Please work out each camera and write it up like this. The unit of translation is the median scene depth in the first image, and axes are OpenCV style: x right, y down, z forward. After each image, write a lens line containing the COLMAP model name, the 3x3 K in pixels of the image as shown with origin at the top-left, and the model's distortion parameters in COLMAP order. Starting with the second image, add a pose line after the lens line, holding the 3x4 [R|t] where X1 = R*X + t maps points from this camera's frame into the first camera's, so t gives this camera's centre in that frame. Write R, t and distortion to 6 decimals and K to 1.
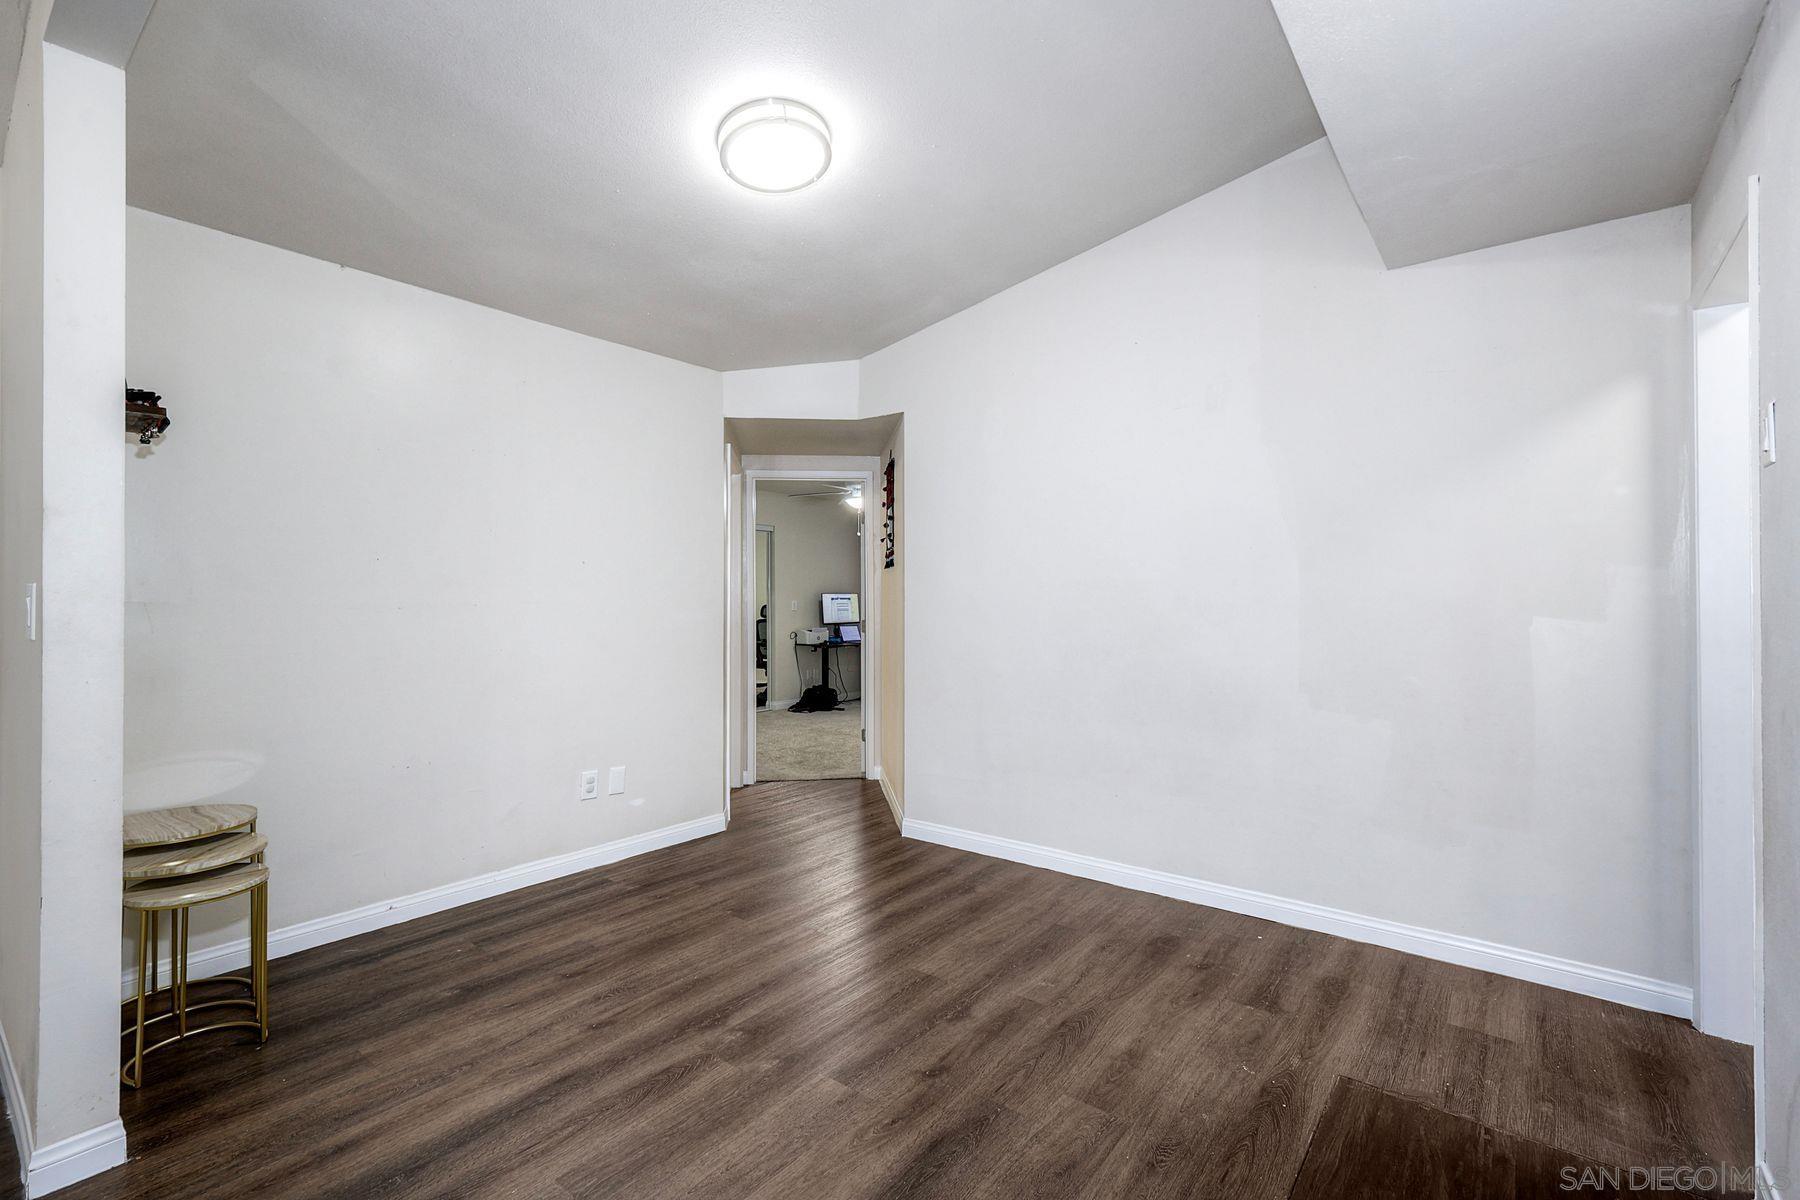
lens RADIAL K [[787.7, 0, 902.6], [0, 787.7, 599.2], [0, 0, 1]] dist [0.002324, -0.000474]
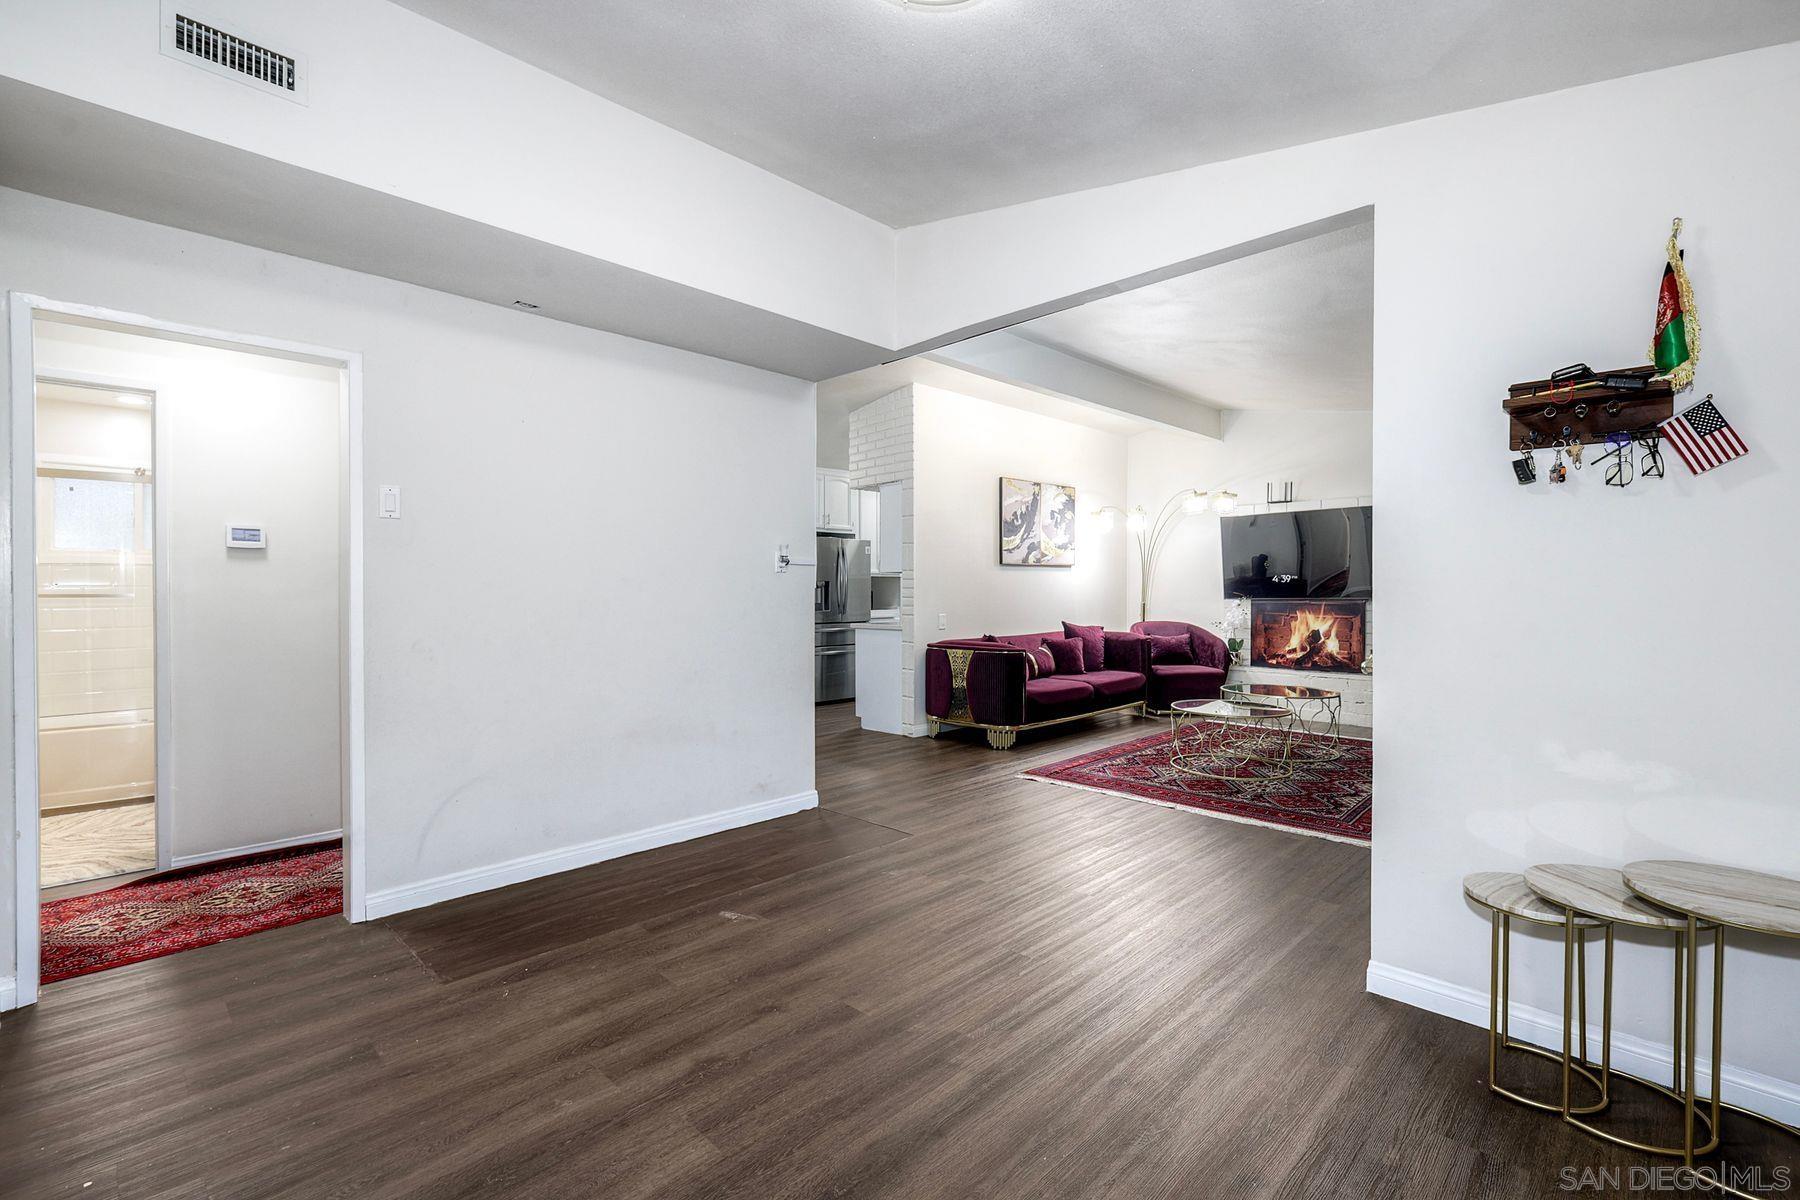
lens RADIAL K [[787.7, 0, 899.8], [0, 787.7, 598.2], [0, 0, 1]] dist [0.002324, -0.000474]
pose [[-0.994650, 0.002078, 0.103277, -0.247272], [0.002470, 0.999990, 0.003666, 0.007819], [-0.103268, 0.003901, -0.994646, 1.966505]]
